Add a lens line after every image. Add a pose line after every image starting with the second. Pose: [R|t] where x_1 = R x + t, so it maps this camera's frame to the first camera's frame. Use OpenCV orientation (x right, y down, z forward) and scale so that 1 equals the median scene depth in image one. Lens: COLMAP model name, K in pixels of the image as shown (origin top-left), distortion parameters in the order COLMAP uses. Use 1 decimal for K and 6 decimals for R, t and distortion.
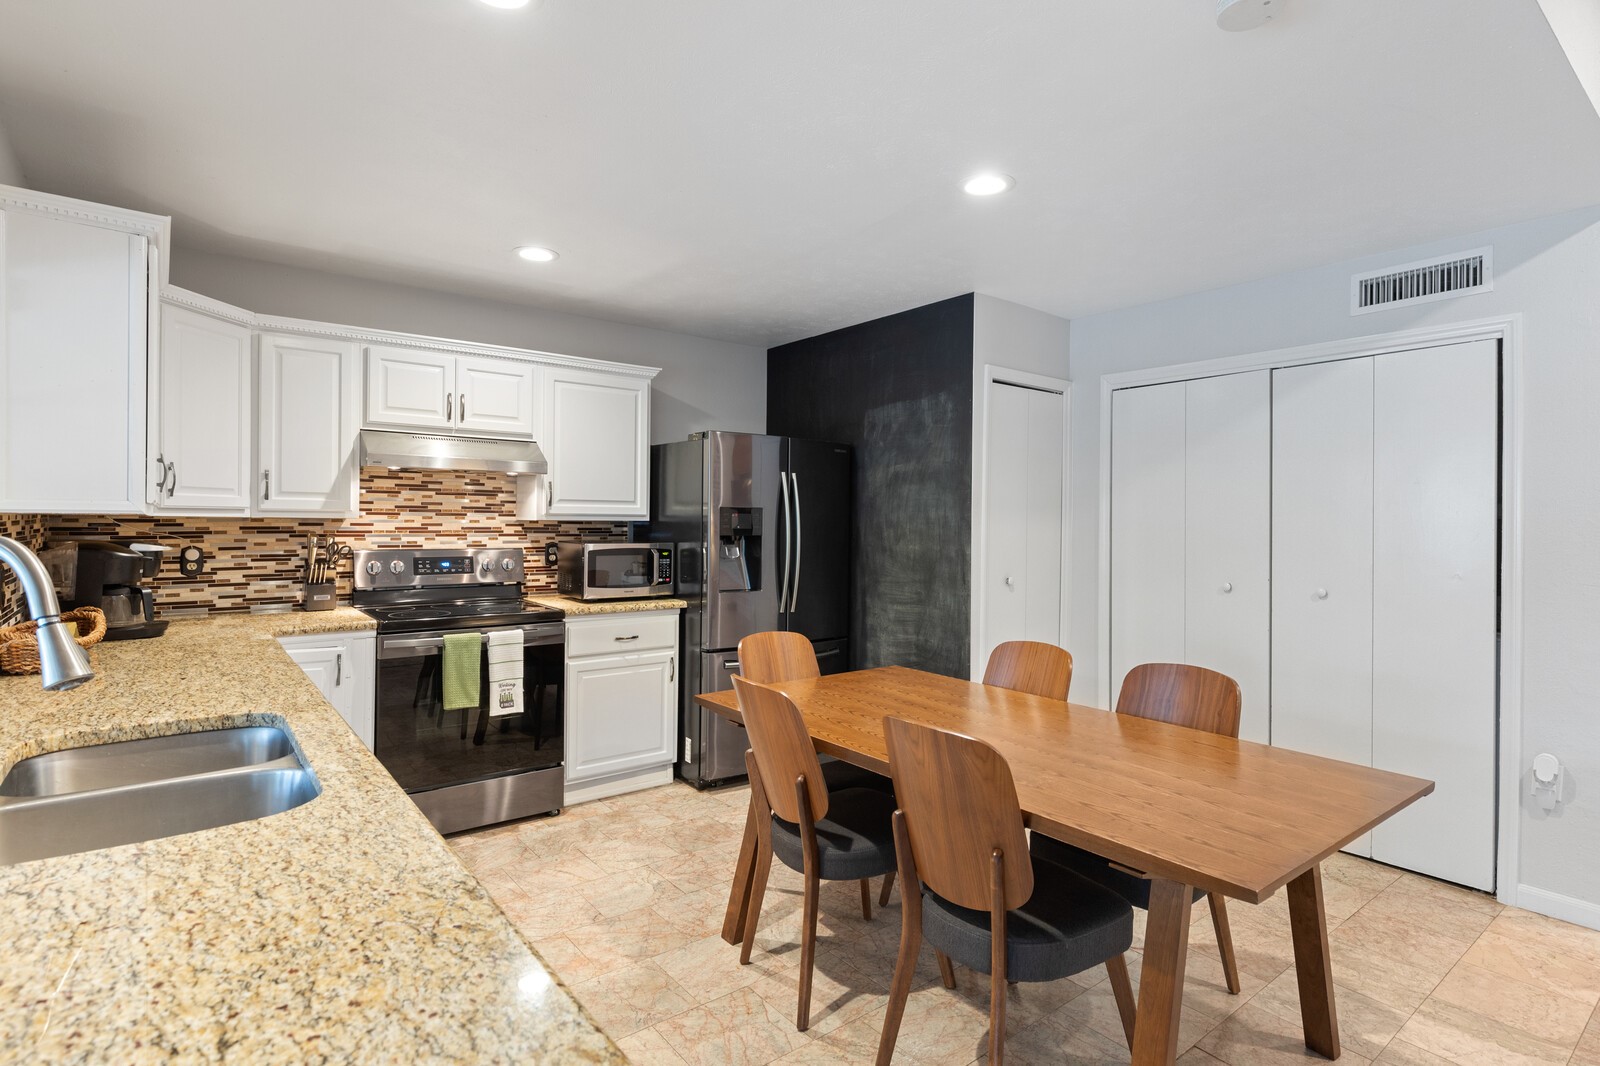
lens RADIAL K [[818.2, 0, 803.8], [0, 818.2, 533.5], [0, 0, 1]] dist [-0.006327, -0.000451]
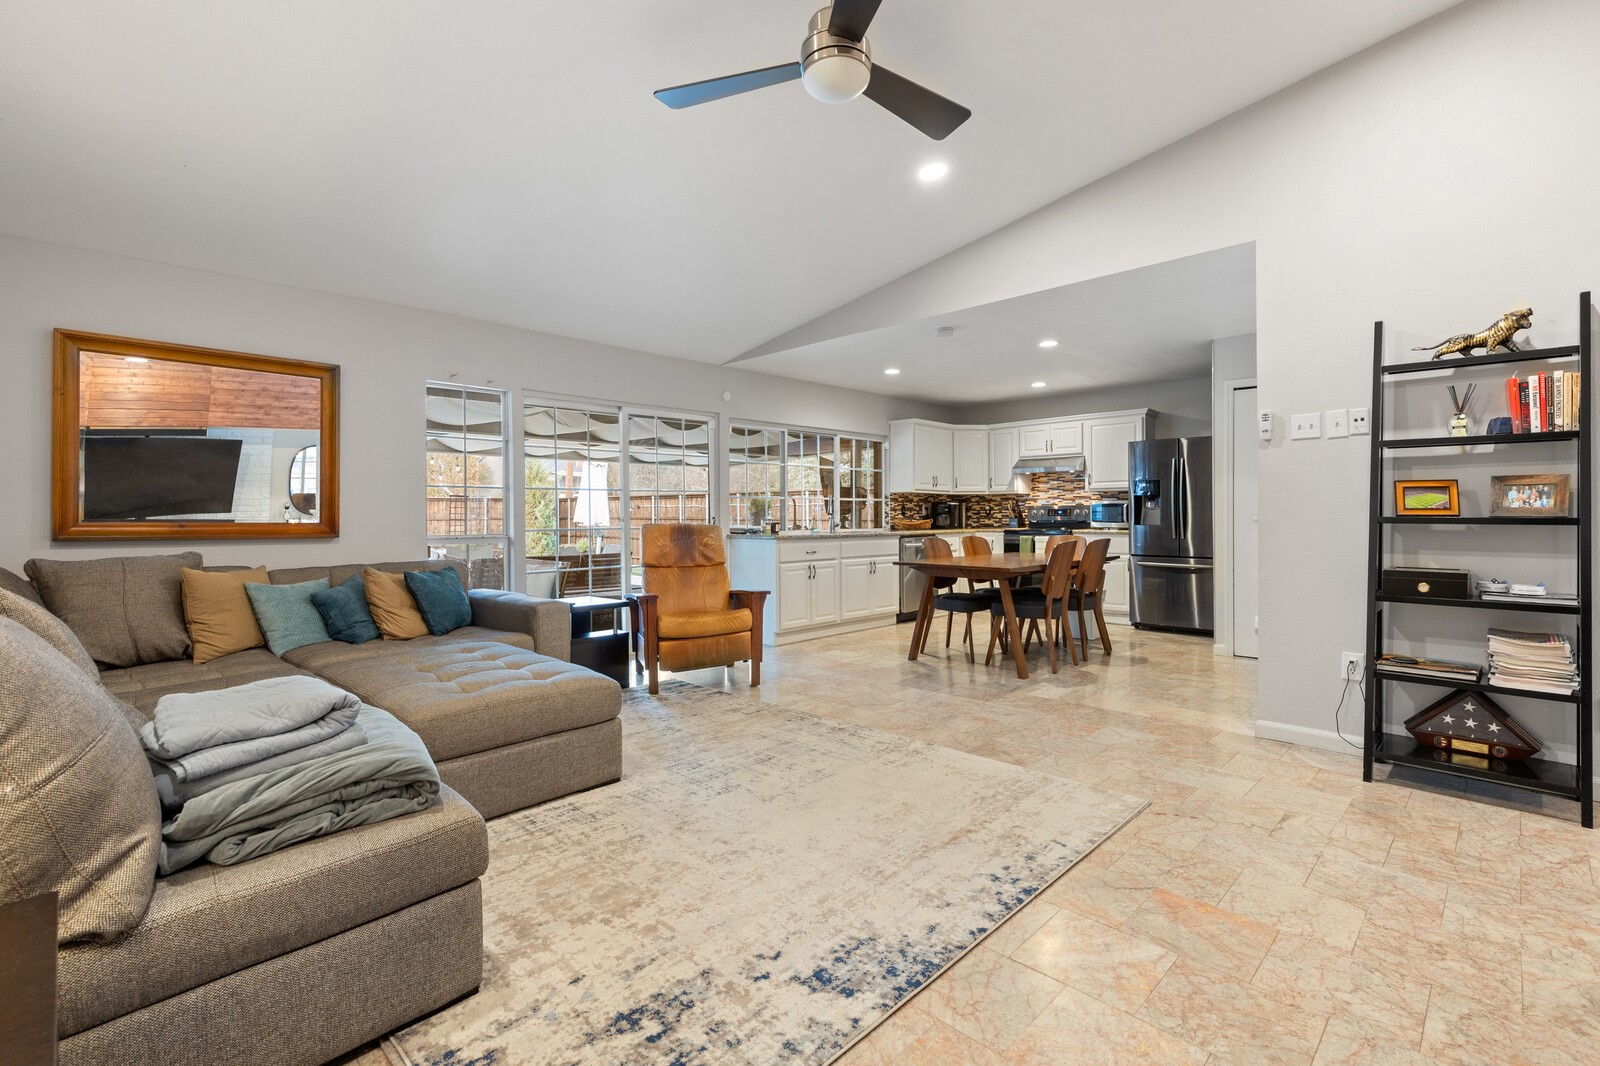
lens RADIAL K [[726.3, 0, 809.4], [0, 726.3, 514.4], [0, 0, 1]] dist [0.007792, -0.002941]
pose [[0.128099, -0.013859, -0.991665, 1.579328], [-0.009767, 0.999836, -0.015235, 0.086173], [0.991713, 0.011637, 0.127943, 0.023686]]
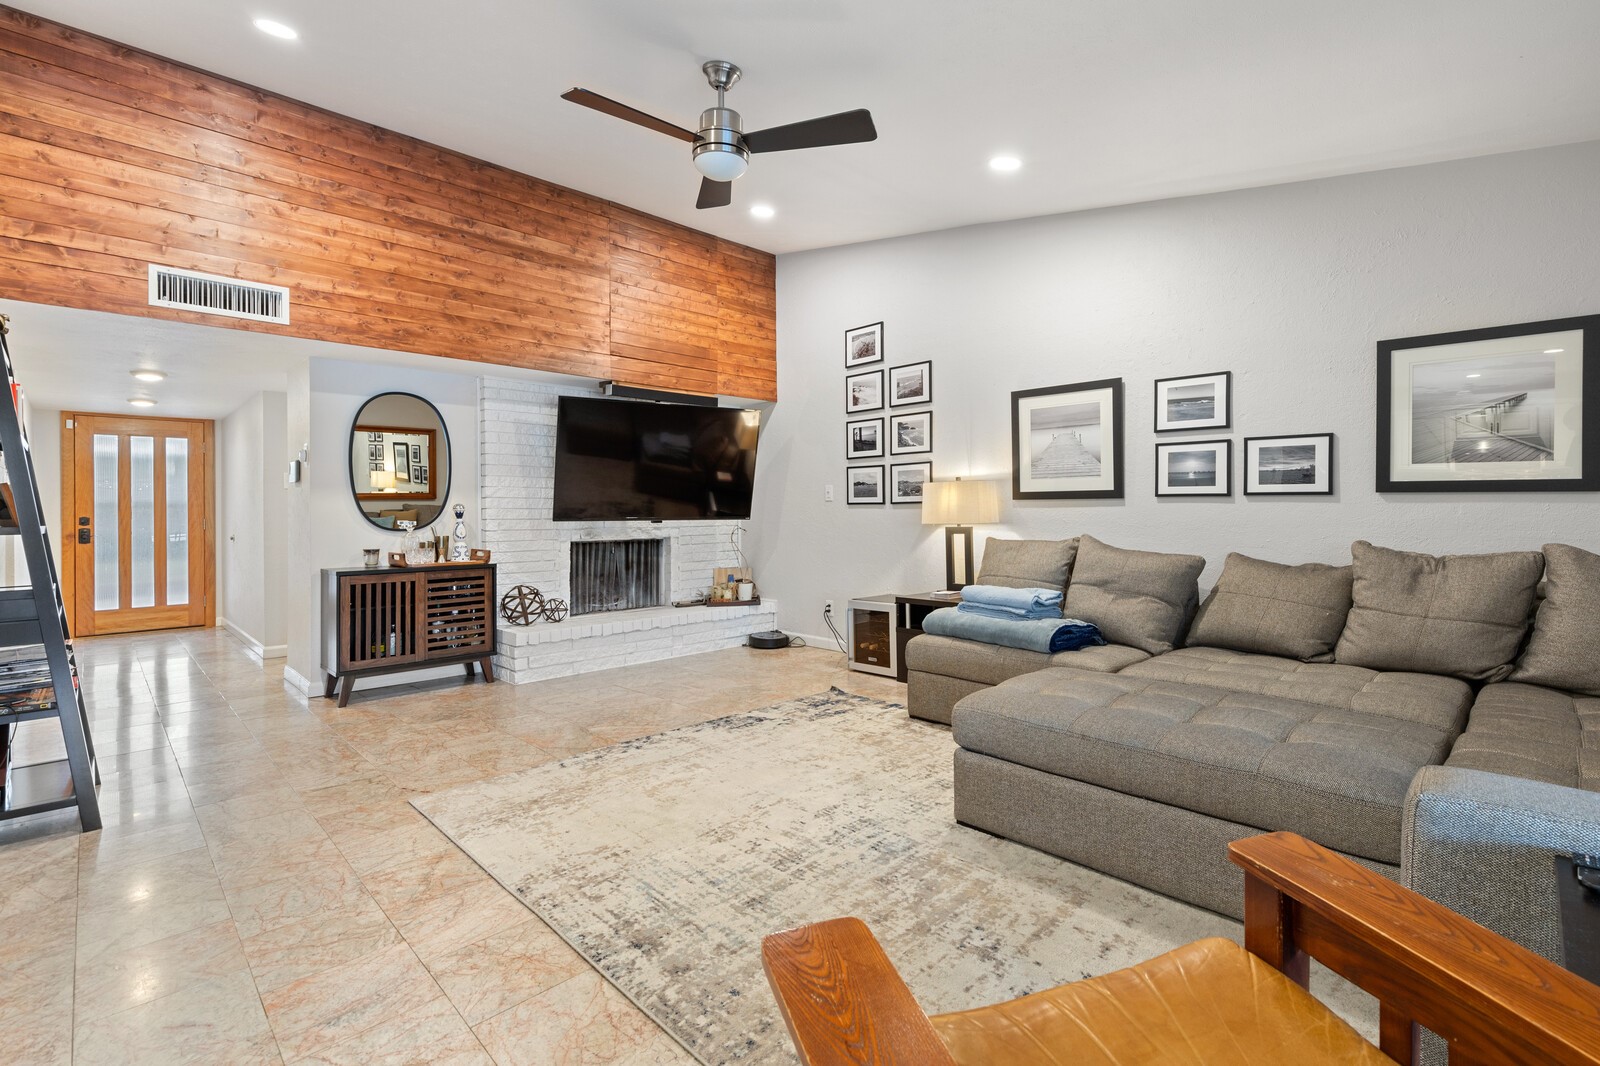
lens RADIAL K [[726.3, 0, 801.7], [0, 726.3, 510.7], [0, 0, 1]] dist [0.007792, -0.002941]
pose [[-0.095828, -0.016468, 0.995262, 0.133994], [0.024029, 0.999533, 0.018853, 0.060157], [-0.995108, 0.025722, -0.095388, 0.122785]]
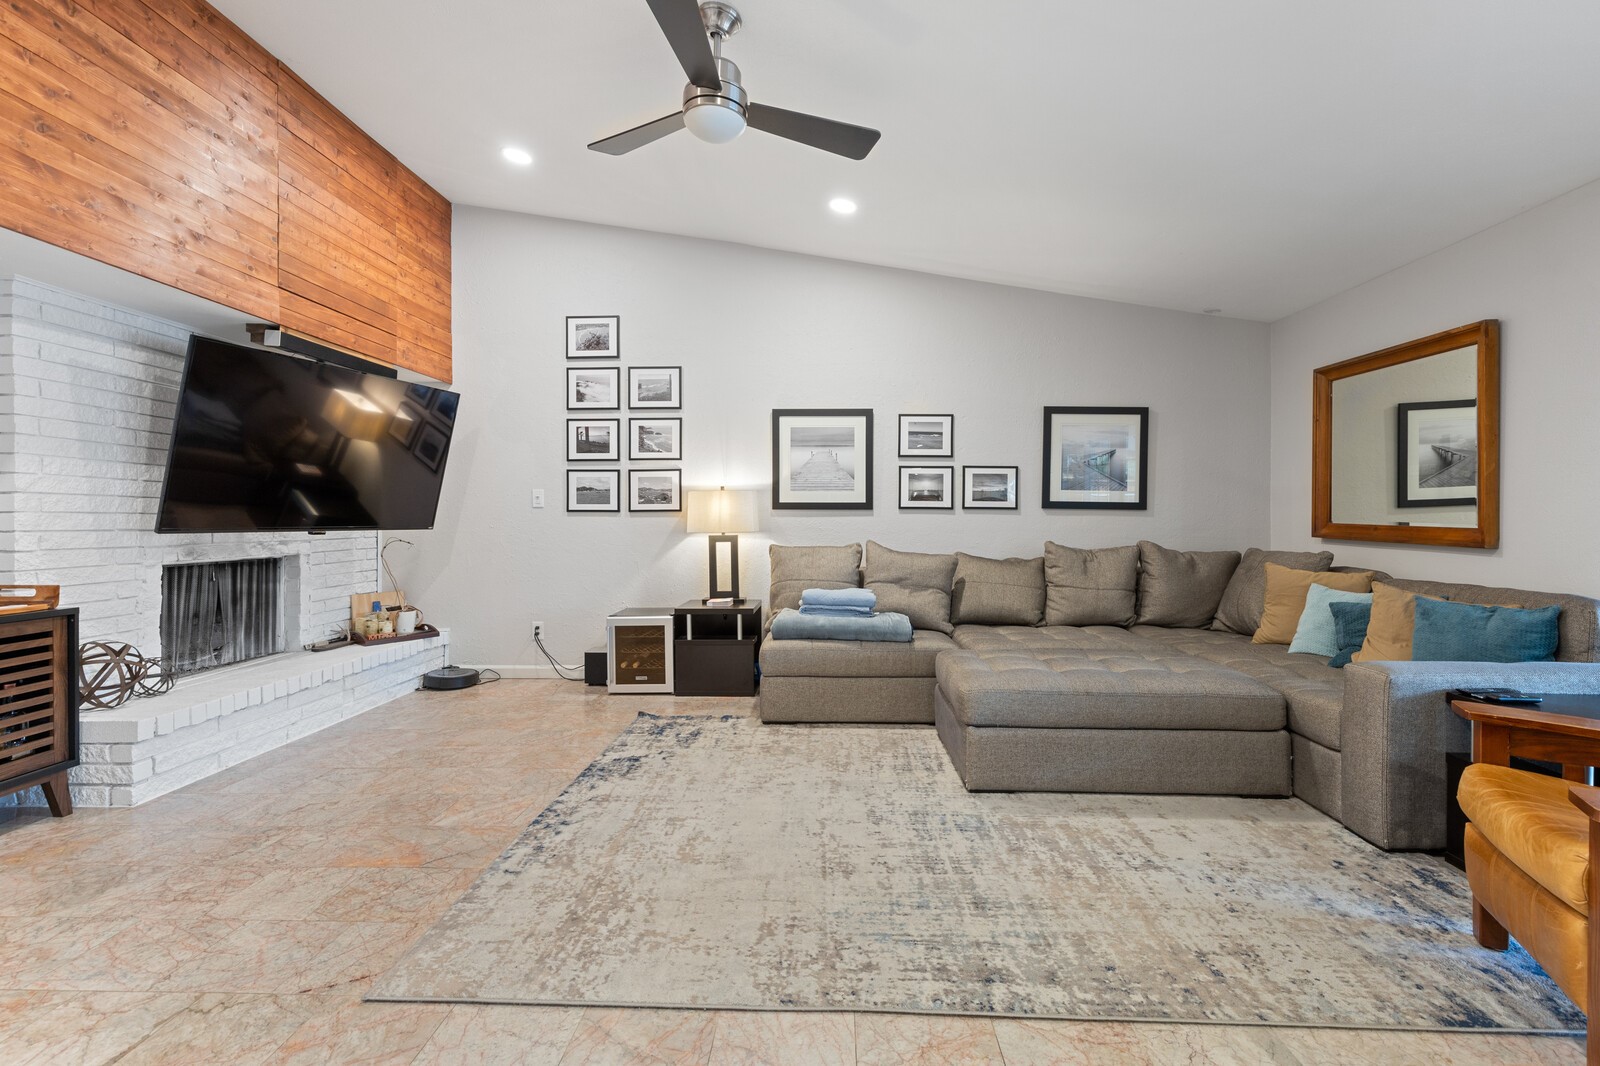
lens RADIAL K [[726.3, 0, 799.1], [0, 726.3, 519.4], [0, 0, 1]] dist [0.007792, -0.002941]
pose [[-0.752332, -0.018785, 0.658516, 0.415926], [0.000011, 0.999593, 0.028528, 0.053943], [-0.658784, 0.021470, -0.752026, 0.608322]]
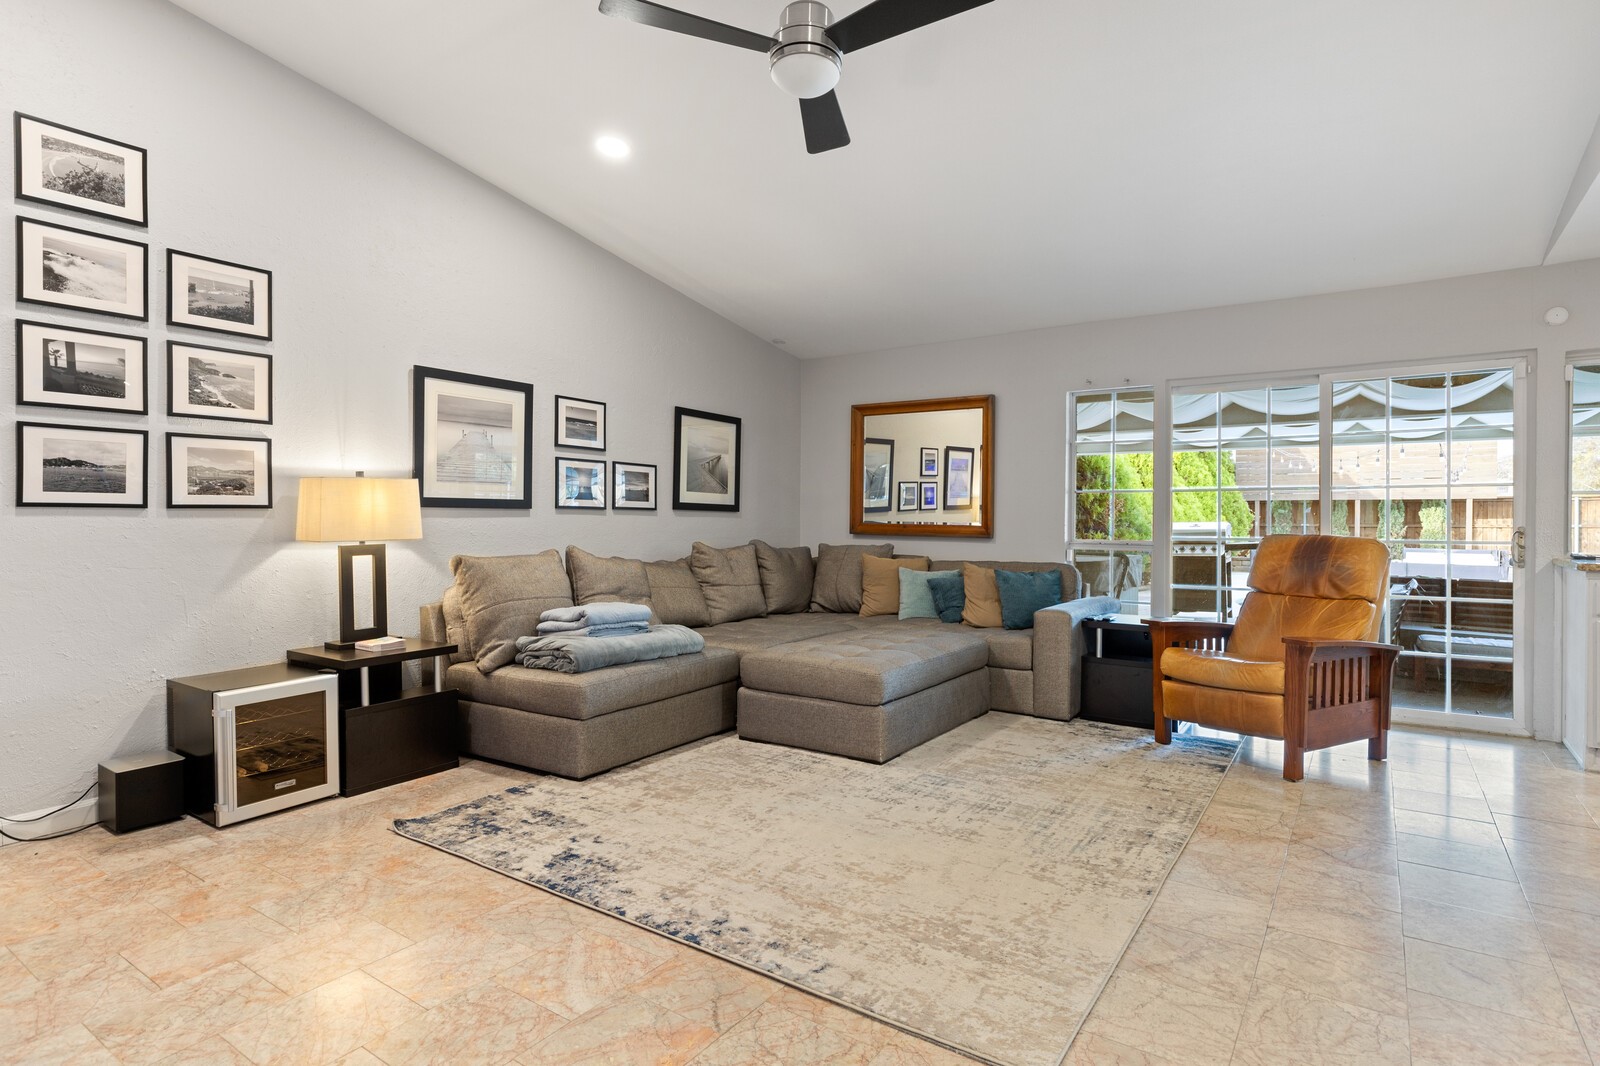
lens RADIAL K [[834.6, 0, 806.9], [0, 834.6, 527.1], [0, 0, 1]] dist [0.002732, -0.002891]
pose [[-0.956200, -0.014771, -0.292342, 1.148680], [-0.022246, 0.999505, 0.022262, 0.064391], [0.291868, 0.027791, -0.956055, 0.822861]]
